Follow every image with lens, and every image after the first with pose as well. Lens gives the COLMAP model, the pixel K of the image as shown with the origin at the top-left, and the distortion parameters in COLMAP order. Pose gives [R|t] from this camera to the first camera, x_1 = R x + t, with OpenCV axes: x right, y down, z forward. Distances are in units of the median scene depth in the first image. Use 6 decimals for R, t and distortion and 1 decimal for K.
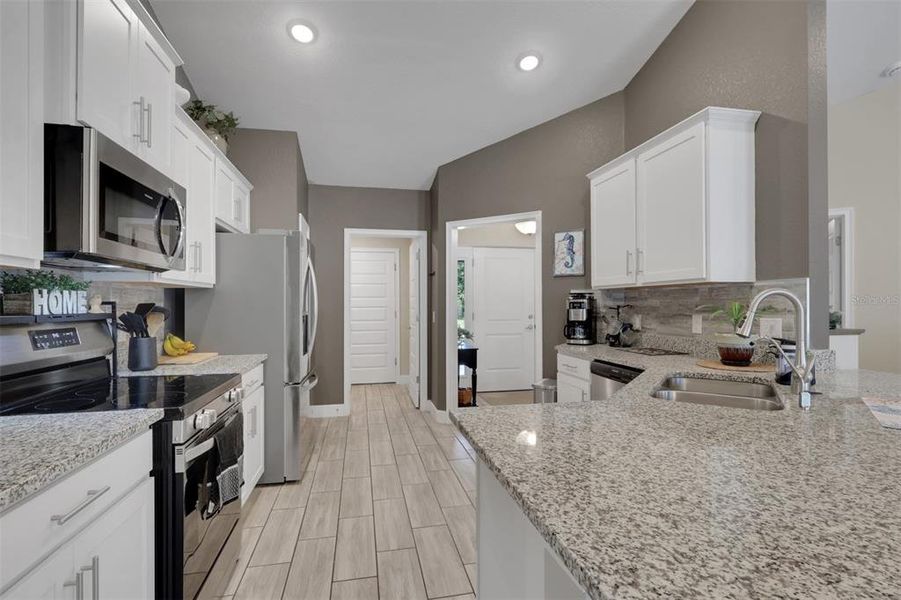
lens RADIAL K [[430.7, 0, 451.8], [0, 430.7, 302.3], [0, 0, 1]] dist [-0.003356, 0.000241]
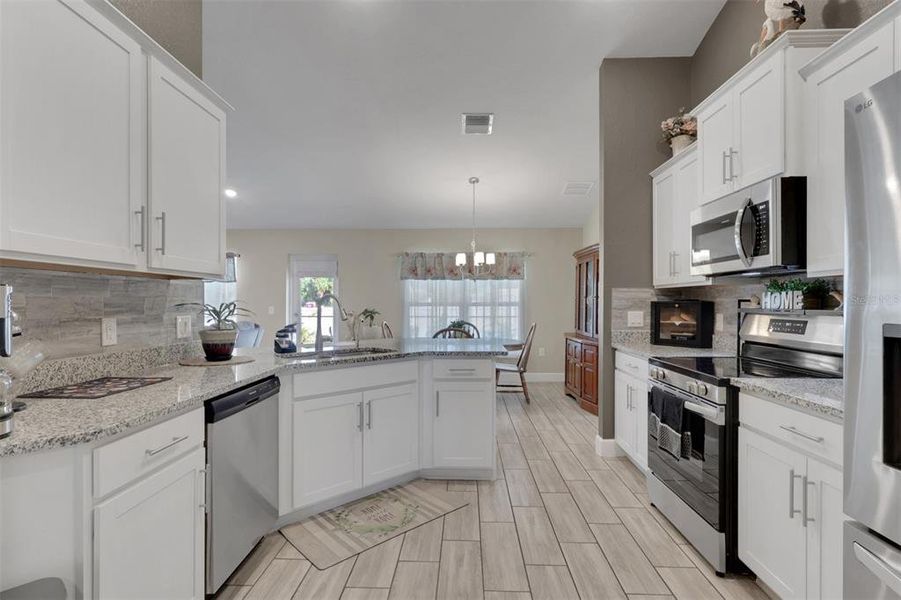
lens RADIAL K [[430.7, 0, 451.8], [0, 430.7, 302.3], [0, 0, 1]] dist [-0.003356, 0.000241]
pose [[-0.971450, 0.000778, 0.237244, -0.163819], [-0.000089, 0.999993, -0.003646, 0.009351], [-0.237245, -0.003563, -0.971443, 2.102951]]
